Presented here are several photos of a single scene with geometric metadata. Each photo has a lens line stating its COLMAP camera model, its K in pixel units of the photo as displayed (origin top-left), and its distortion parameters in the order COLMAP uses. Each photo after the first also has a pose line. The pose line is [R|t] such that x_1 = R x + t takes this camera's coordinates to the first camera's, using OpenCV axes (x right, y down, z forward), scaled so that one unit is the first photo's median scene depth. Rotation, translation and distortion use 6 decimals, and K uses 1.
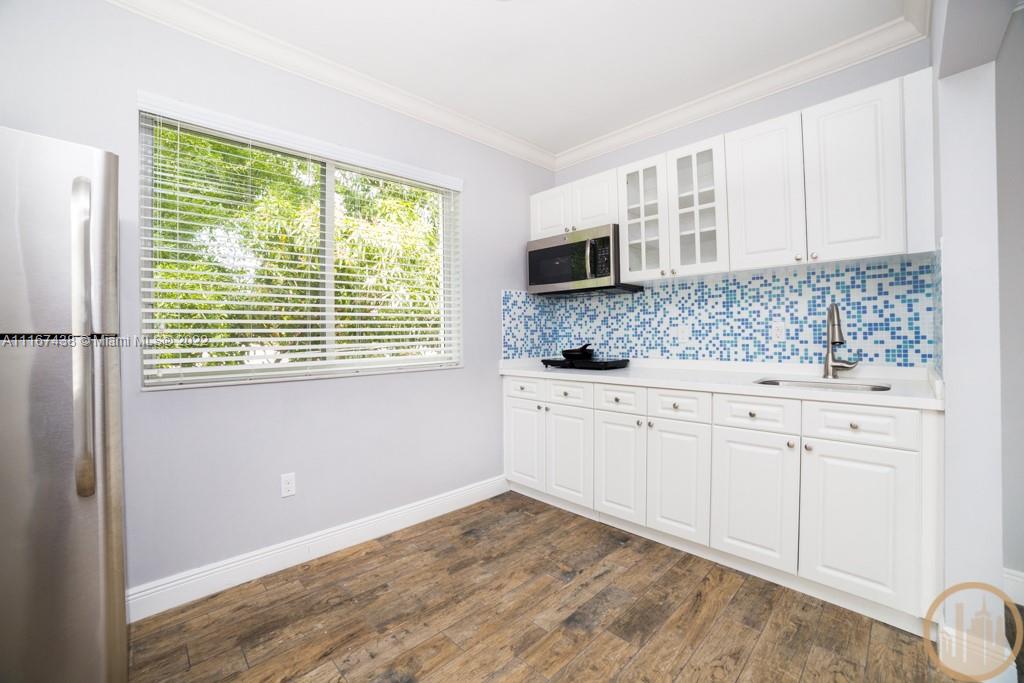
lens RADIAL K [[443.9, 0, 484.4], [0, 443.9, 343.4], [0, 0, 1]] dist [-0.099681, 0.035205]
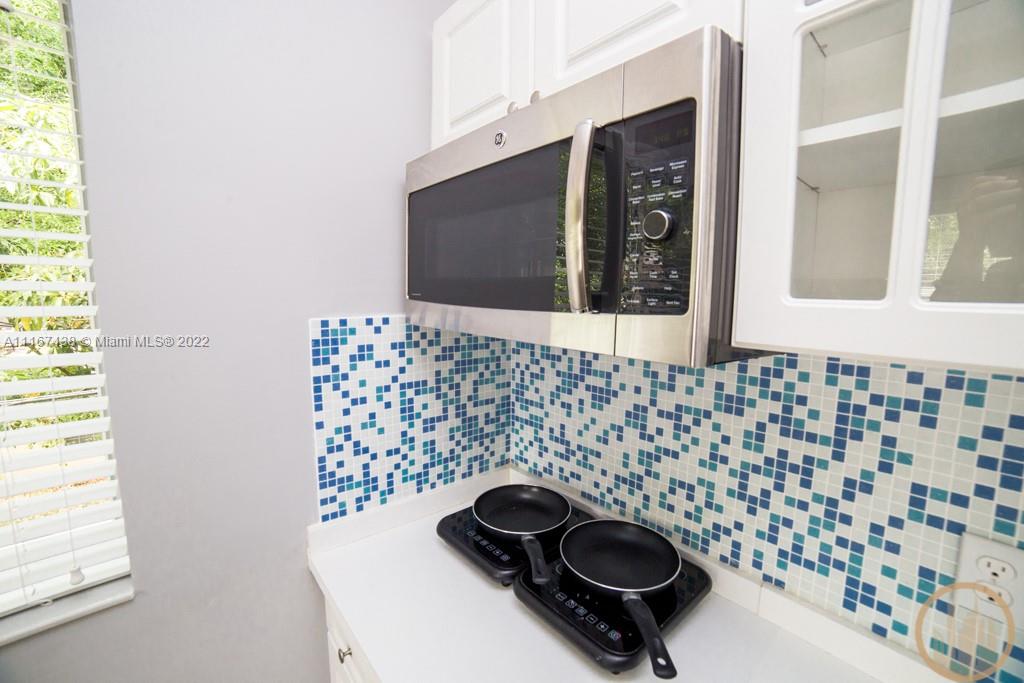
lens RADIAL K [[443.9, 0, 484.4], [0, 443.9, 343.4], [0, 0, 1]] dist [-0.099681, 0.035205]
pose [[0.998242, 0.029690, -0.051293, 0.178808], [-0.024452, 0.994699, 0.099876, -0.135259], [0.053986, -0.098446, 0.993677, 0.687786]]
